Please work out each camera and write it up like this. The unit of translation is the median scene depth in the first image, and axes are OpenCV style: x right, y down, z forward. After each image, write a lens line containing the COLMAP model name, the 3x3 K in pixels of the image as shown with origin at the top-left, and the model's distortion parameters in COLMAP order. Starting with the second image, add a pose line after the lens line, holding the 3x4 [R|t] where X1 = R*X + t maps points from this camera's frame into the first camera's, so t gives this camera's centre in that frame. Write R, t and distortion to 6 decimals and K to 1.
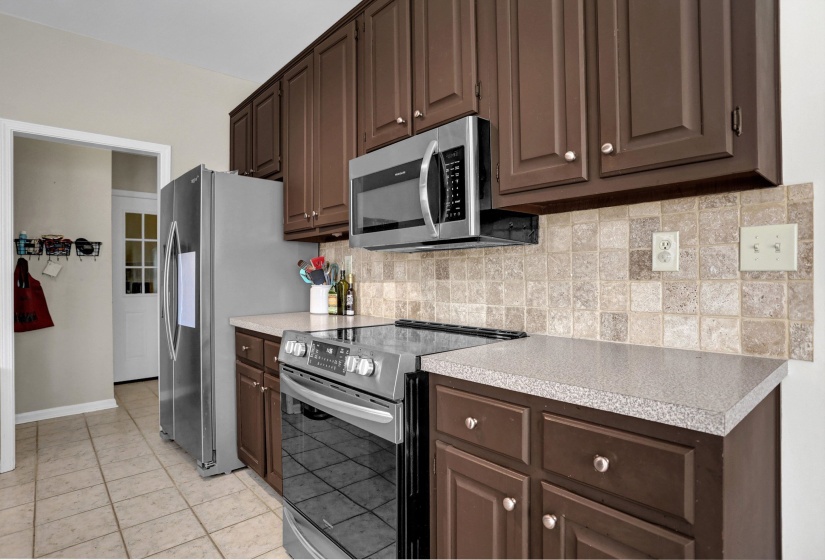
lens RADIAL K [[400.3, 0, 412.5], [0, 400.3, 280.0], [0, 0, 1]] dist [-0.065049, 0.027041]
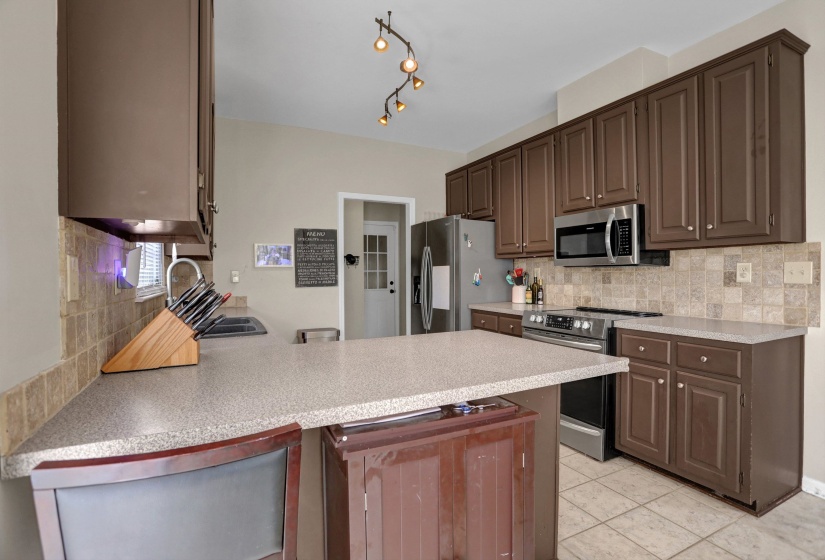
lens RADIAL K [[394.9, 0, 409.9], [0, 394.9, 277.5], [0, 0, 1]] dist [-0.063610, 0.024713]
pose [[0.971942, 0.008543, -0.235064, -0.489317], [-0.008290, 0.999964, 0.002065, -0.034460], [0.235073, -0.000058, 0.971978, -1.152126]]
